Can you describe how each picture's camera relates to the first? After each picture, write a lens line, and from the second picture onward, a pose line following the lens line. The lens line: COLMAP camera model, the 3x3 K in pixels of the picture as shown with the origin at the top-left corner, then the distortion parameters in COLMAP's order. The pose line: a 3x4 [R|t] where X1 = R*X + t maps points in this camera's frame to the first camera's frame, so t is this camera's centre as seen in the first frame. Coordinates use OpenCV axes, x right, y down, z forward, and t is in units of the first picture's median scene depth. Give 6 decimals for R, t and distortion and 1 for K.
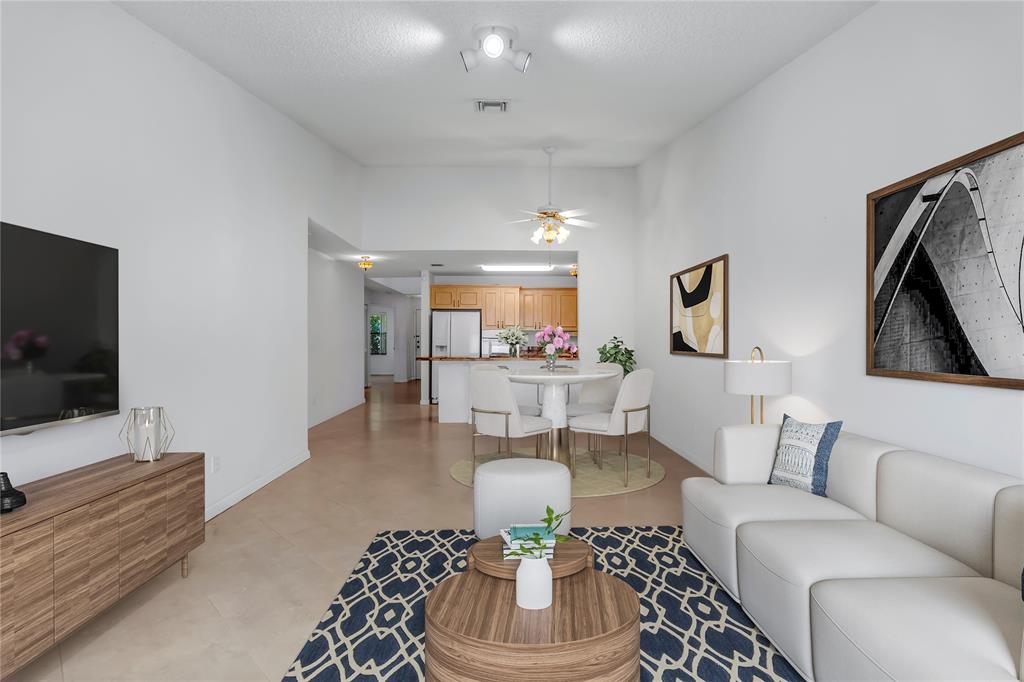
lens RADIAL K [[482.5, 0, 515.4], [0, 482.5, 342.8], [0, 0, 1]] dist [0.002395, 0.000237]
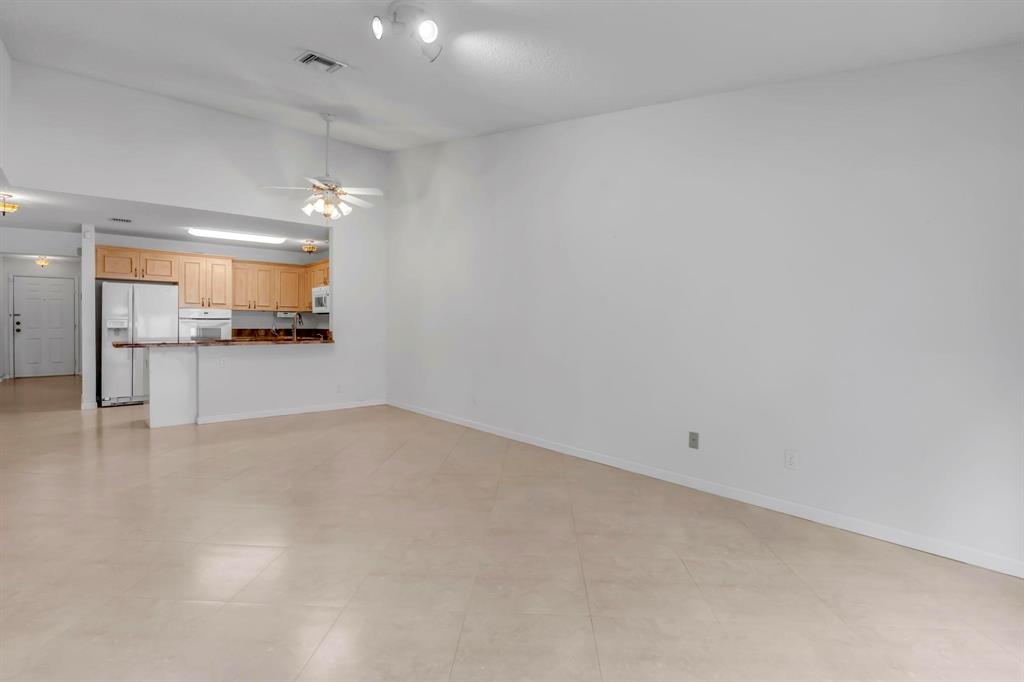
lens RADIAL K [[482.5, 0, 518.8], [0, 482.5, 334.6], [0, 0, 1]] dist [0.002395, 0.000237]
pose [[0.770401, -0.011940, 0.637447, -0.157207], [-0.001149, 0.999797, 0.020116, 0.000310], [-0.637558, -0.016230, 0.770231, 0.026705]]
